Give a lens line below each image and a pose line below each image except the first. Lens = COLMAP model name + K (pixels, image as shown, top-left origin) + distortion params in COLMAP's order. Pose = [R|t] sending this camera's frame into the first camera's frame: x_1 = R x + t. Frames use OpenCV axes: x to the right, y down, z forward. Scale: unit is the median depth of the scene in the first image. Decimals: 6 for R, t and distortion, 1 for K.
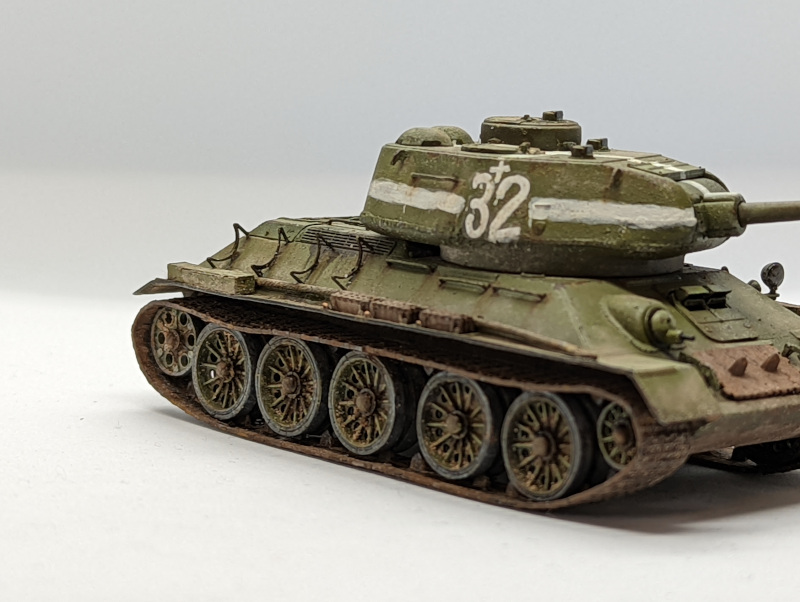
lens RADIAL K [[560.7, 0, 400.2], [0, 560.7, 300.8], [0, 0, 1]] dist [0.010952, 0.000391]
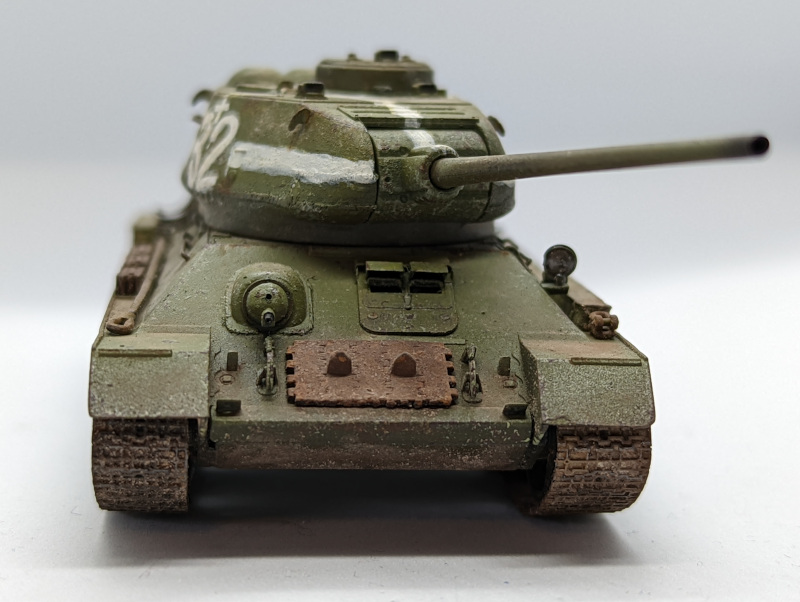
lens RADIAL K [[560.7, 0, 399.8], [0, 560.7, 299.5], [0, 0, 1]] dist [0.010952, 0.000391]
pose [[0.982131, 0.092462, -0.163918, 0.663713], [-0.083220, 0.994576, 0.062393, -0.022618], [0.168798, -0.047637, 0.984499, 0.211964]]
